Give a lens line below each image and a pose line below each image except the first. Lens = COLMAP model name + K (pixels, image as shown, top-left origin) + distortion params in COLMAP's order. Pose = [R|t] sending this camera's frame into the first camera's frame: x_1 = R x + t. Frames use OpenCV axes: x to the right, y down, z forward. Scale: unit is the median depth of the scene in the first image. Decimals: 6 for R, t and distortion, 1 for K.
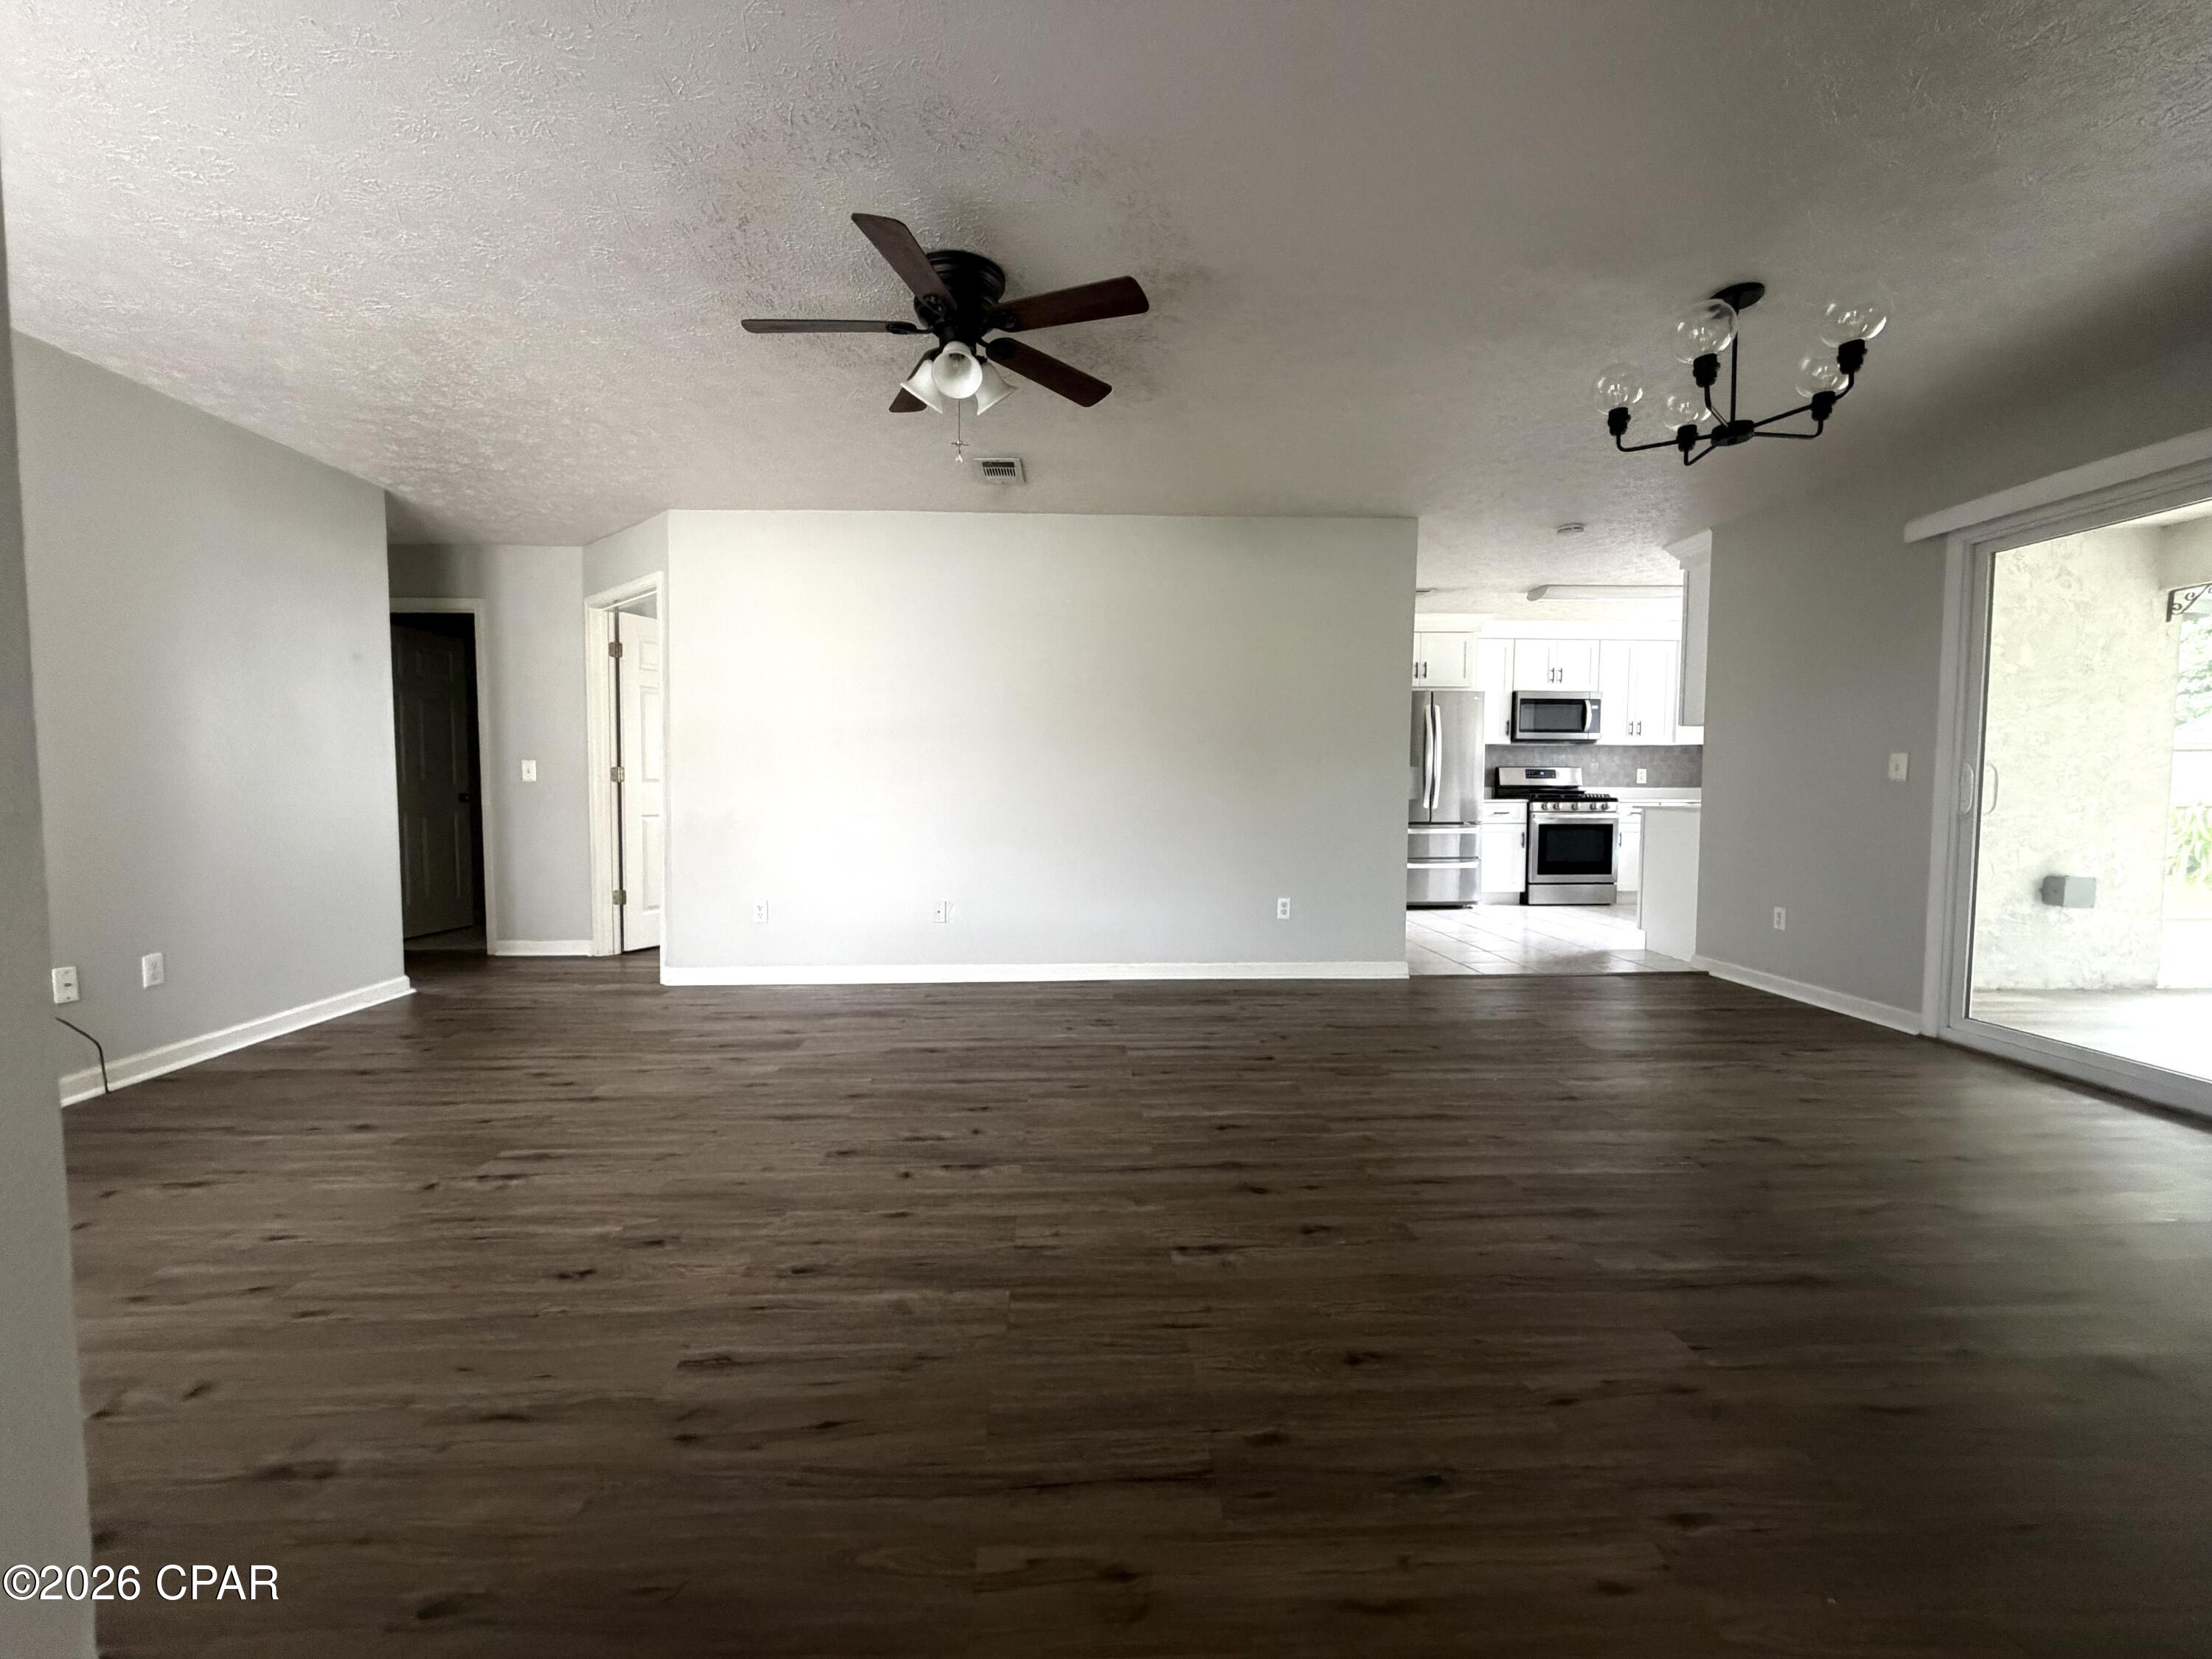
lens RADIAL K [[885.4, 0, 1106.0], [0, 885.4, 829.5], [0, 0, 1]] dist [0.000219, -0.000053]
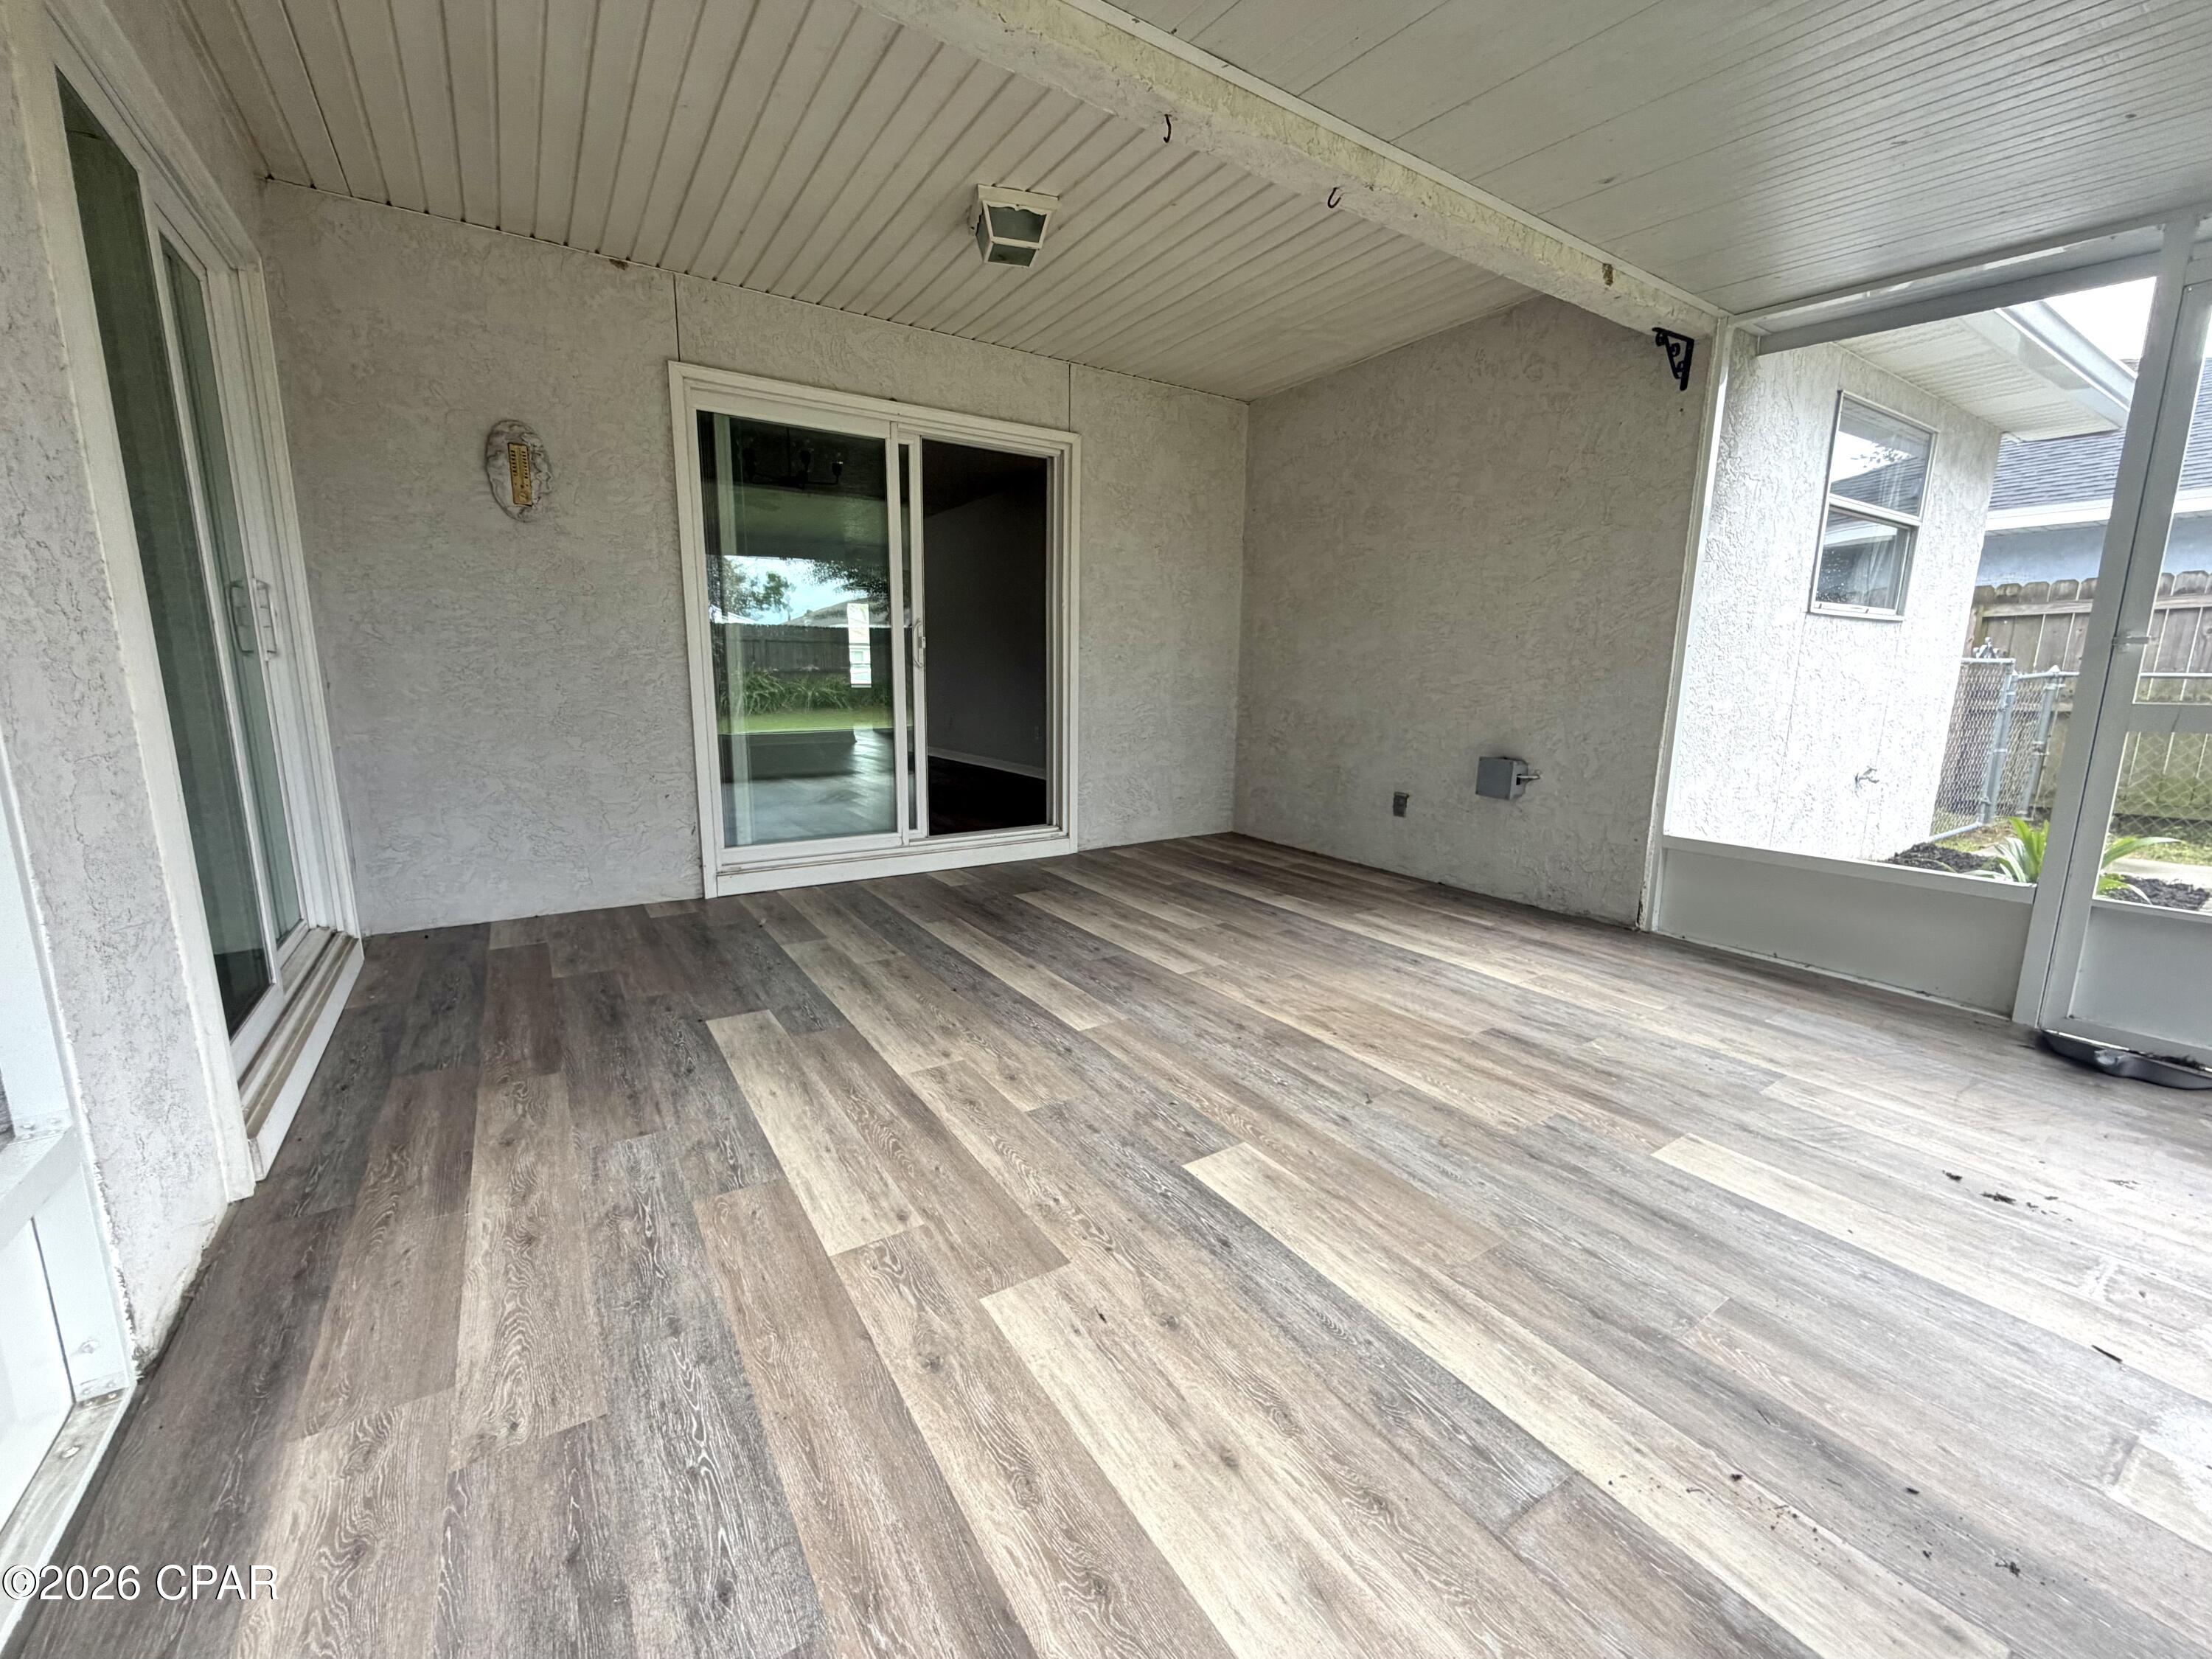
lens RADIAL K [[885.4, 0, 1106.0], [0, 885.4, 829.5], [0, 0, 1]] dist [0.000219, -0.000053]
pose [[0.507885, 0.157839, -0.846841, 1.627856], [-0.054076, 0.986973, 0.151526, 0.014006], [0.859726, -0.031164, 0.509804, 0.284439]]
